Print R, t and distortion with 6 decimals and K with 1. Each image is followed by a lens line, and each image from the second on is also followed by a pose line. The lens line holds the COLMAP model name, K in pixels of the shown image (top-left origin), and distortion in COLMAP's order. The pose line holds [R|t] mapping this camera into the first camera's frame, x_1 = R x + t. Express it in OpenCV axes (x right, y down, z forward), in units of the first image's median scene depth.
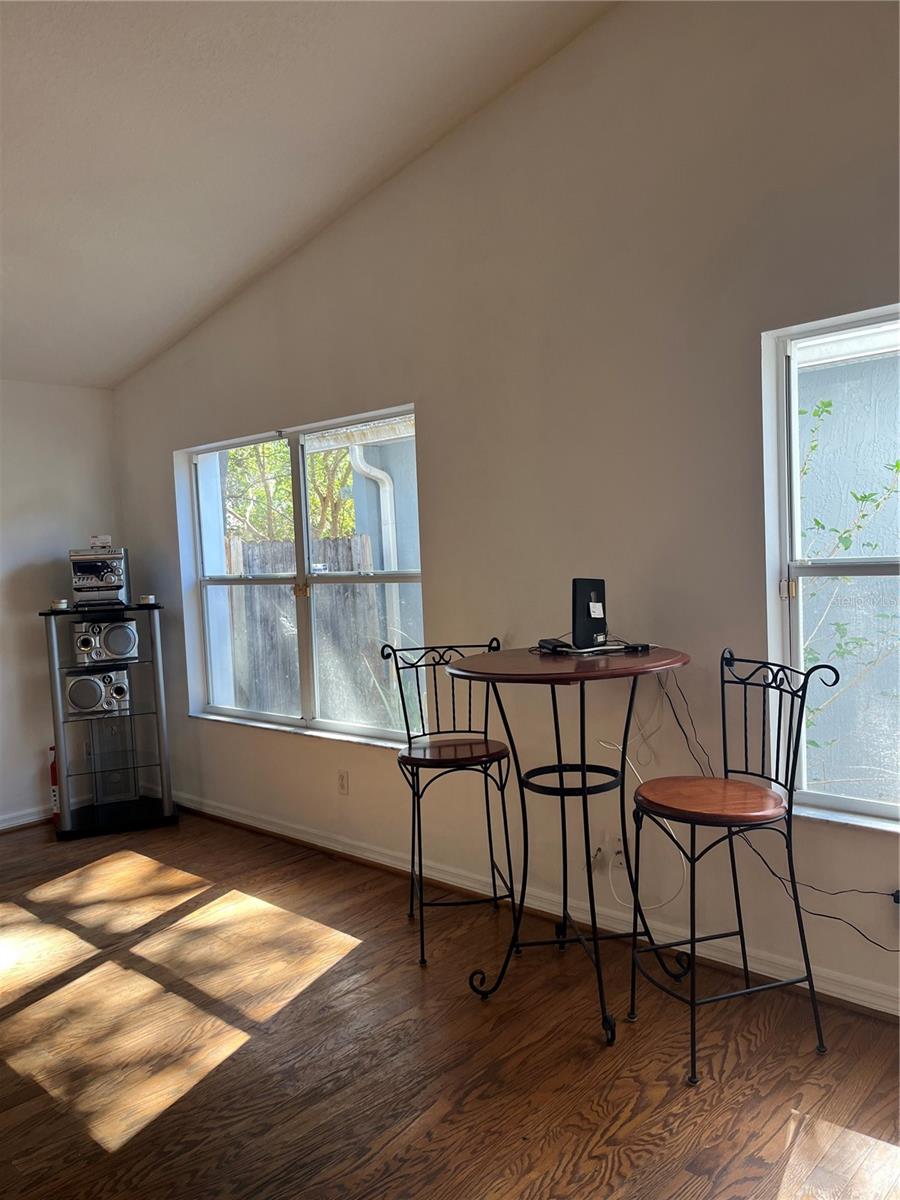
lens RADIAL K [[907.2, 0, 451.8], [0, 907.2, 598.8], [0, 0, 1]] dist [0.053763, -0.077552]
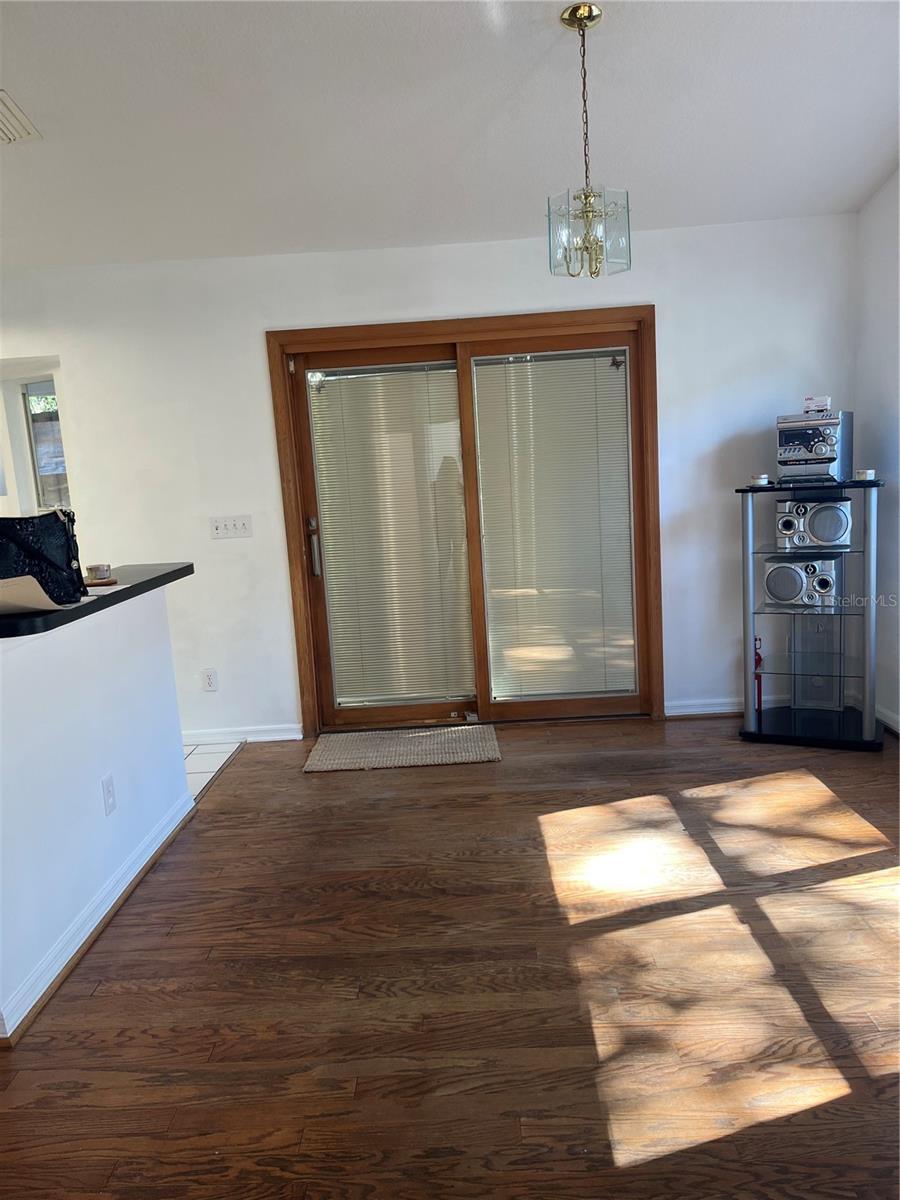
lens RADIAL K [[907.2, 0, 442.4], [0, 907.2, 607.7], [0, 0, 1]] dist [0.053763, -0.077552]
pose [[0.666827, 0.116877, -0.735991, 0.027057], [-0.008108, 0.988704, 0.149662, -0.001282], [0.745169, -0.093832, 0.660242, 0.176675]]
